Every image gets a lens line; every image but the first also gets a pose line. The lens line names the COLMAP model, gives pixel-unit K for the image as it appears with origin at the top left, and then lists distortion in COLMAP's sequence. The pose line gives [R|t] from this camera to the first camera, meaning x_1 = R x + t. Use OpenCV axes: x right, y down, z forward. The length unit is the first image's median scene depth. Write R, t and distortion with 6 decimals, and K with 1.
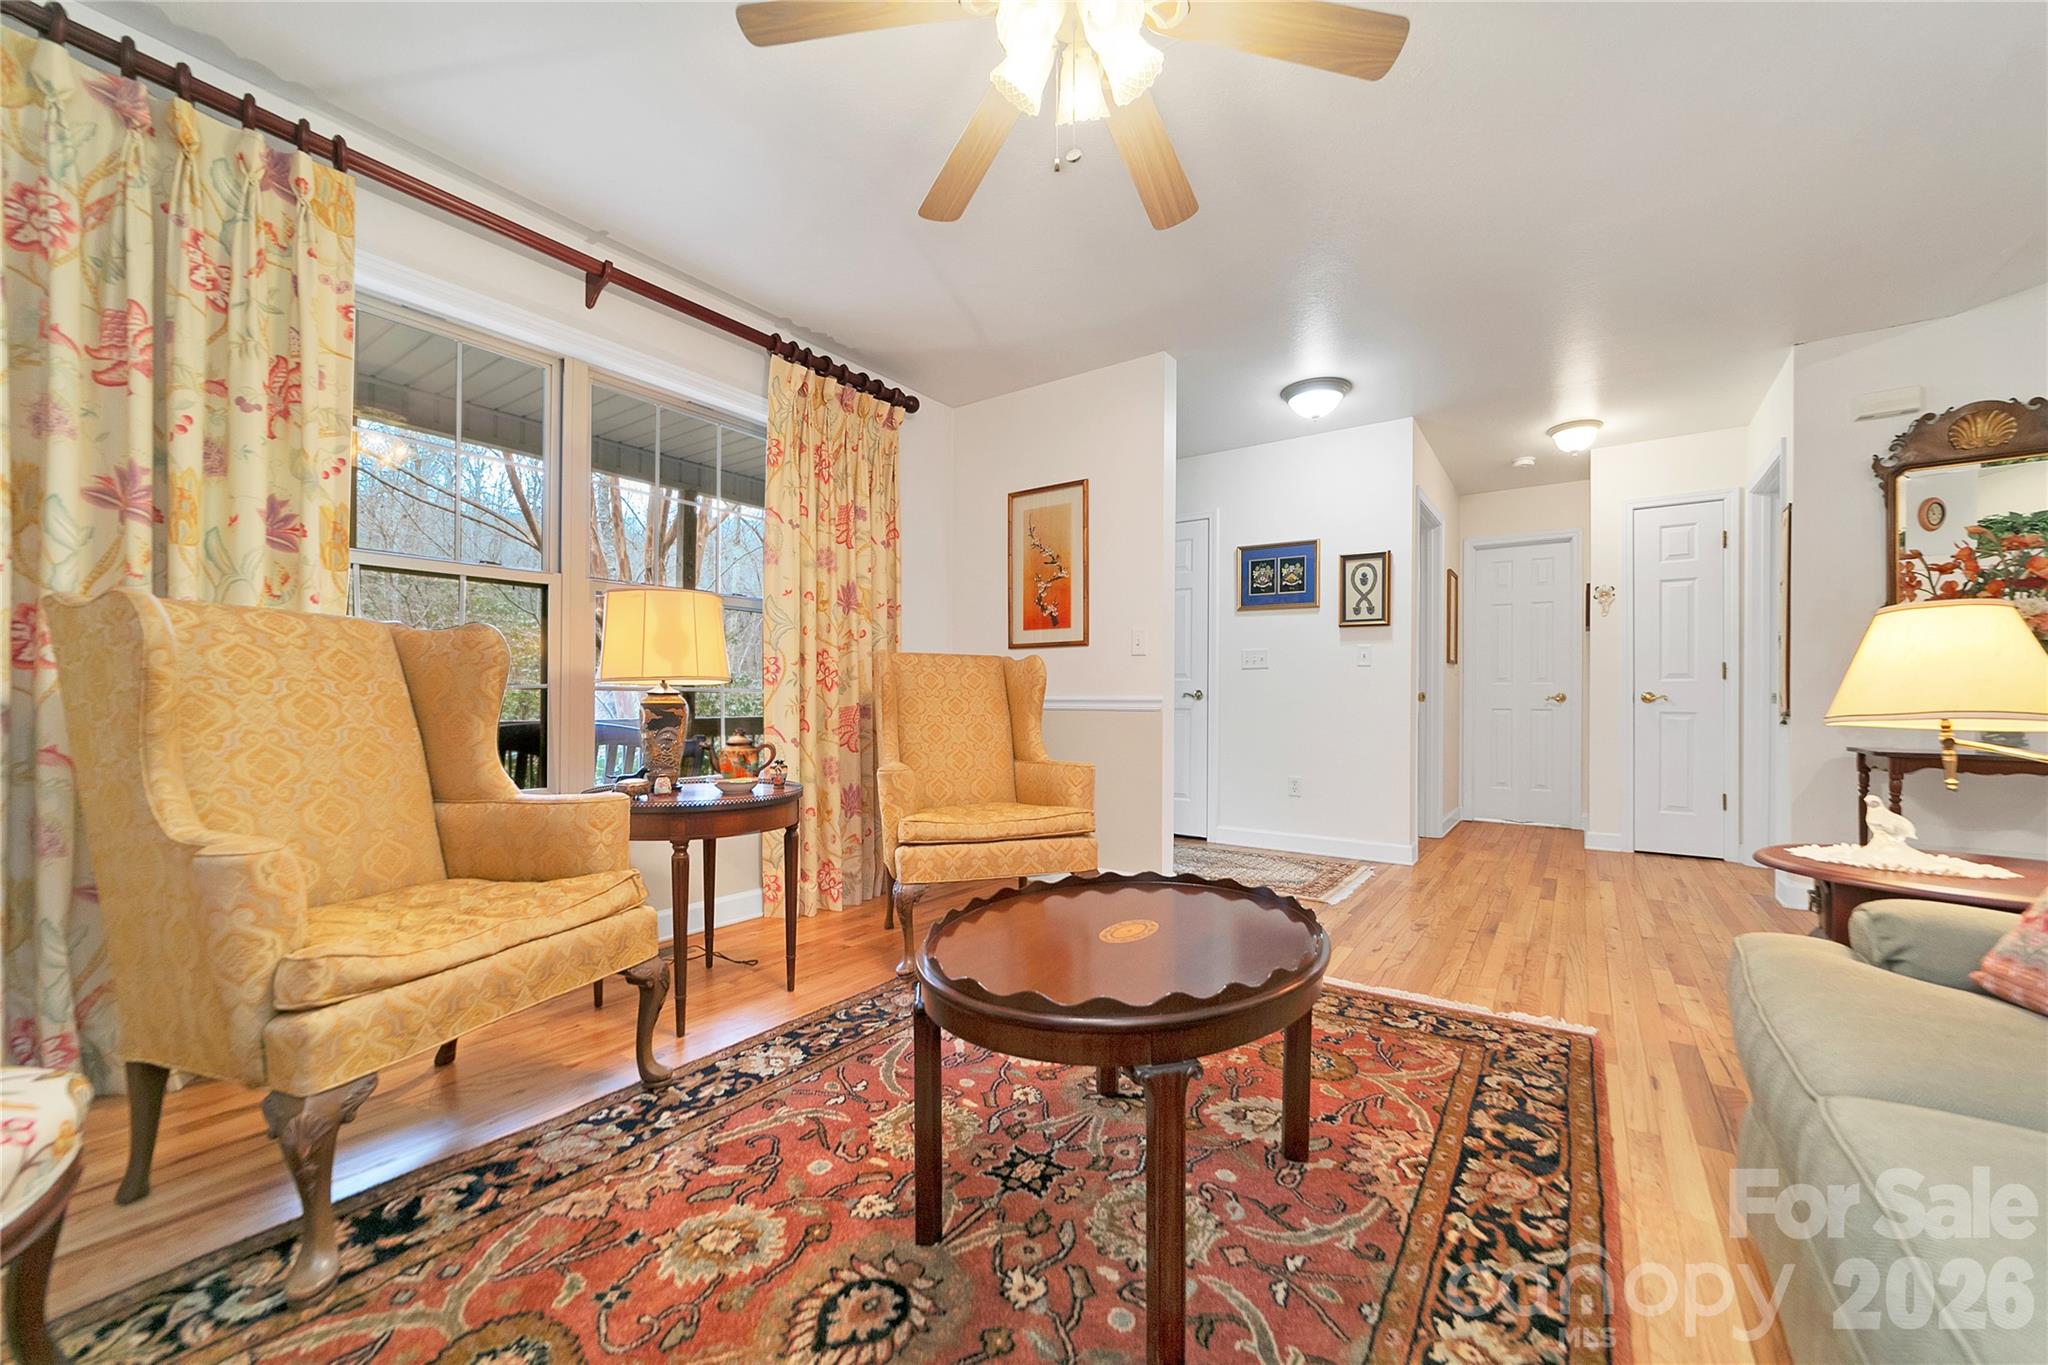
lens RADIAL K [[776.7, 0, 1026.4], [0, 776.7, 690.9], [0, 0, 1]] dist [-0.024938, 0.009416]
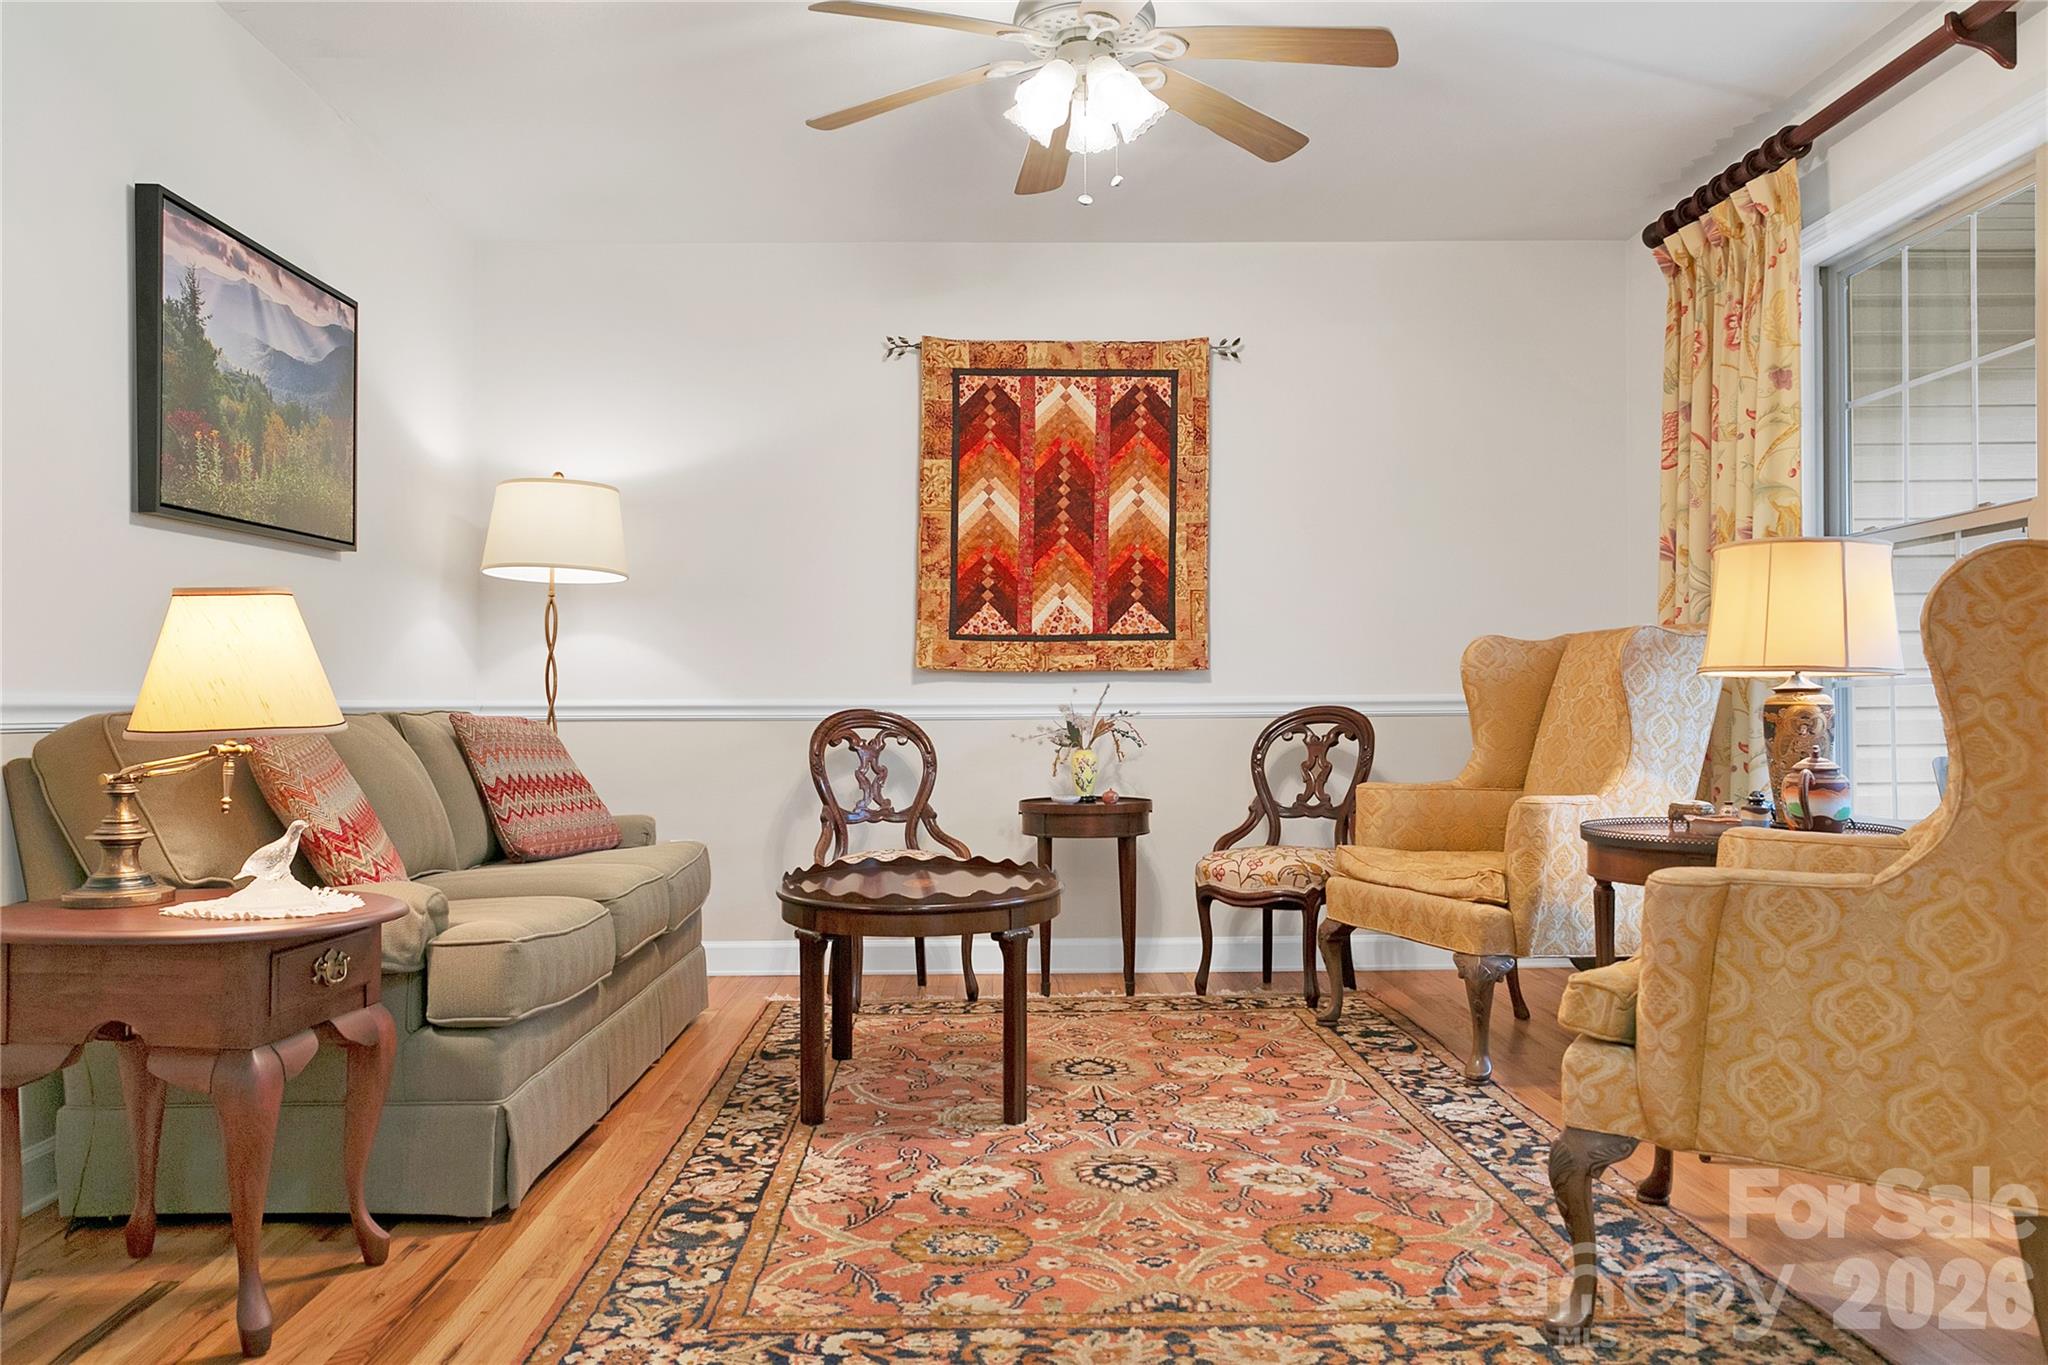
lens RADIAL K [[1509.1, 0, 1045.2], [0, 1509.1, 668.4], [0, 0, 1]] dist [0.004098, 0.001202]
pose [[-0.788080, -0.014004, -0.615414, 1.259823], [0.012889, 0.999147, -0.039241, 0.040206], [0.615438, -0.038857, -0.787227, 2.355748]]
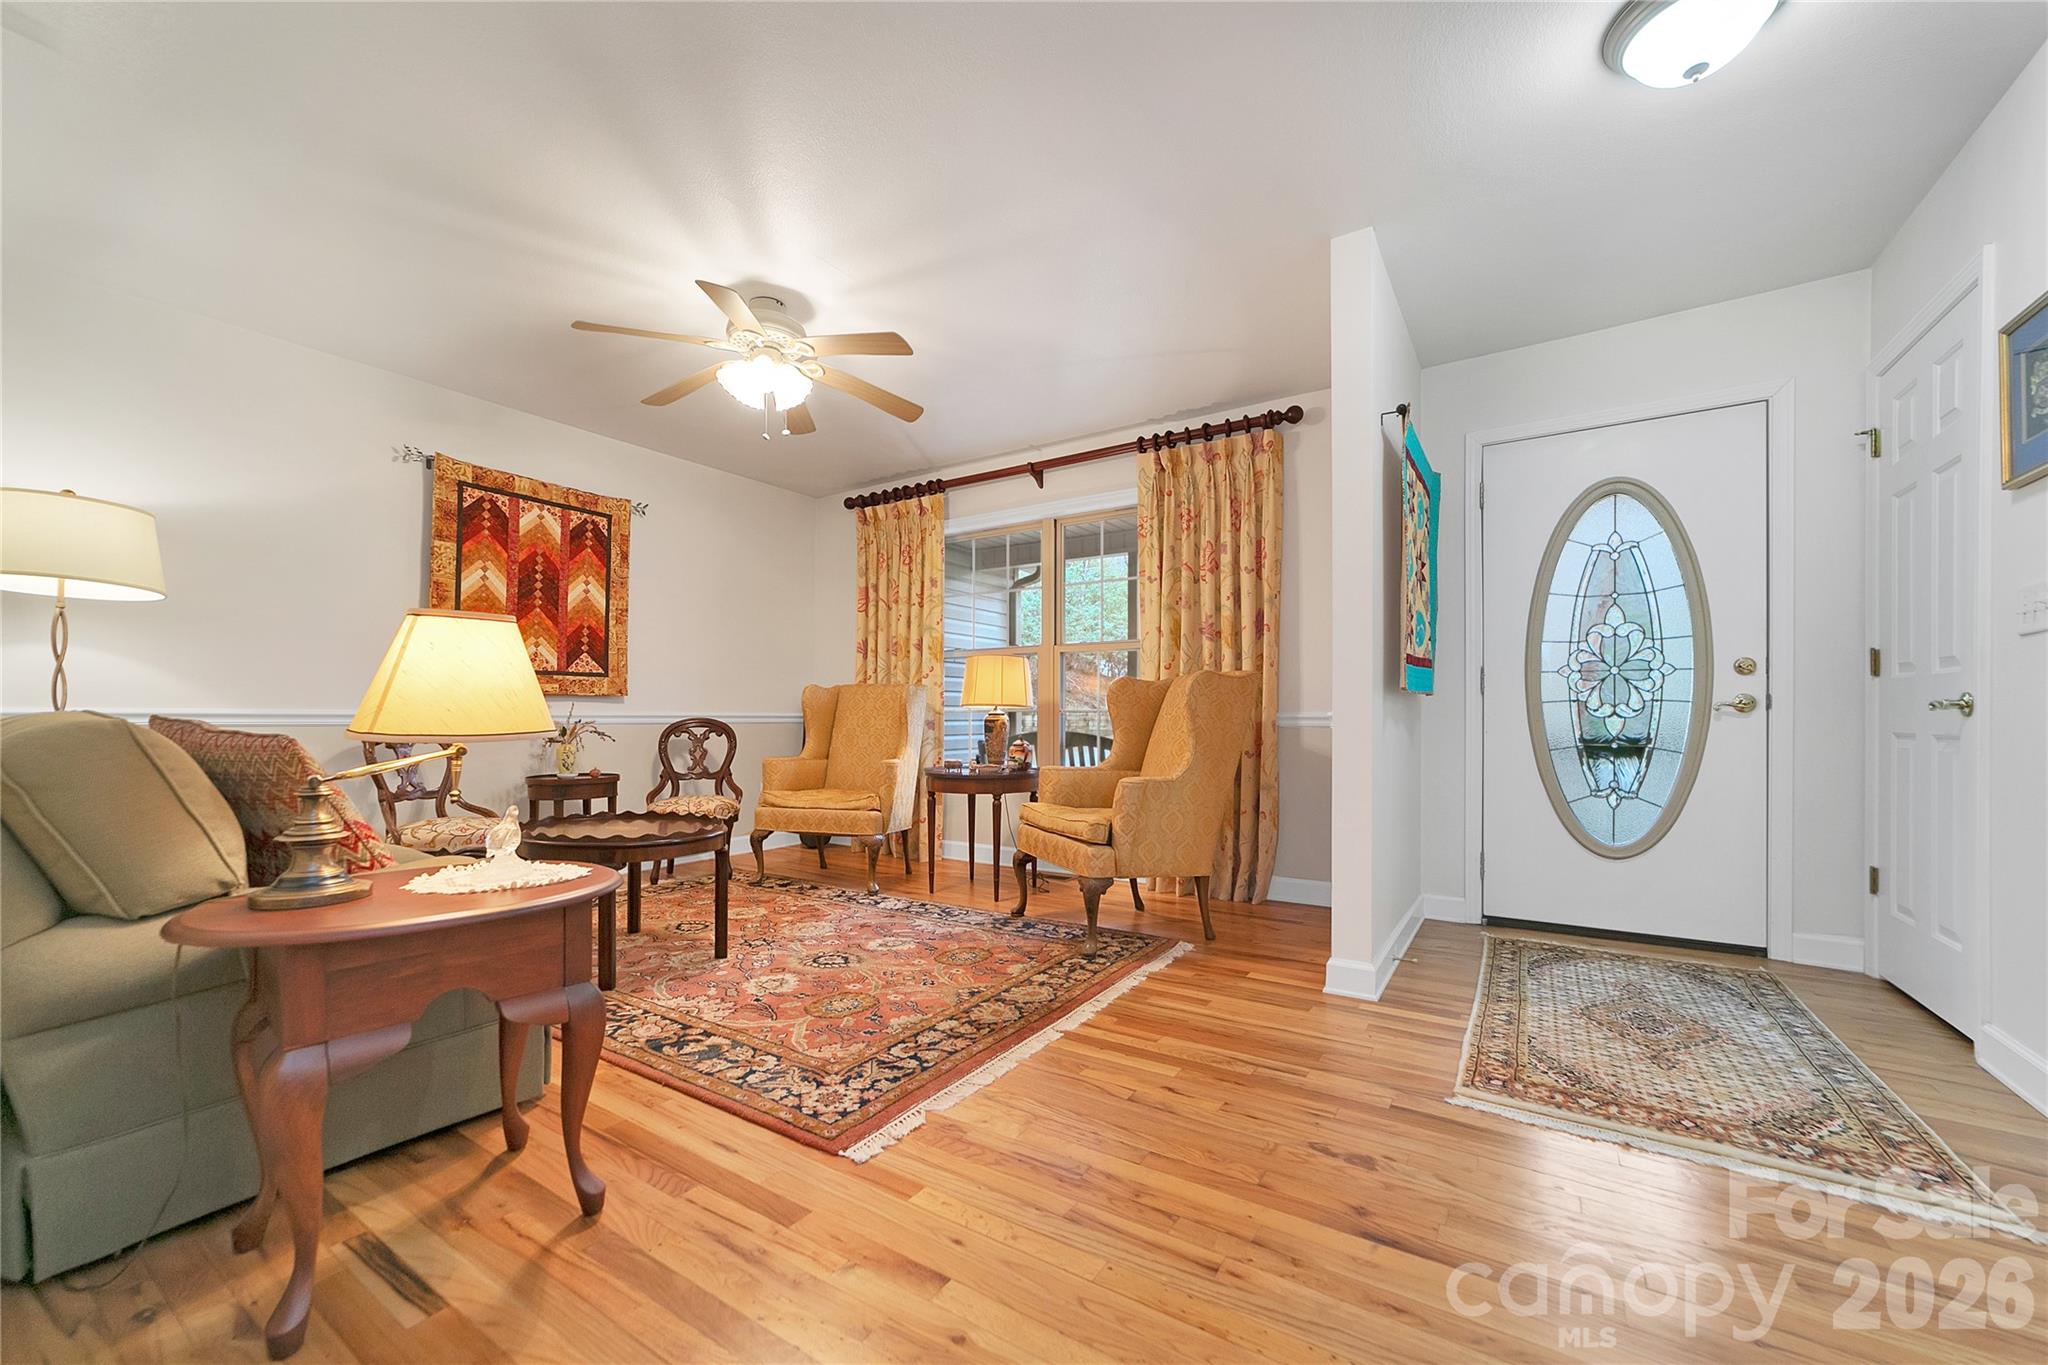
lens RADIAL K [[786.5, 0, 1025.9], [0, 786.5, 705.9], [0, 0, 1]] dist [-0.002431, 0.000259]
pose [[0.055401, -0.016793, -0.998323, 1.874672], [0.011239, 0.999806, -0.016194, 0.021248], [0.998401, -0.010323, 0.055579, 1.389389]]
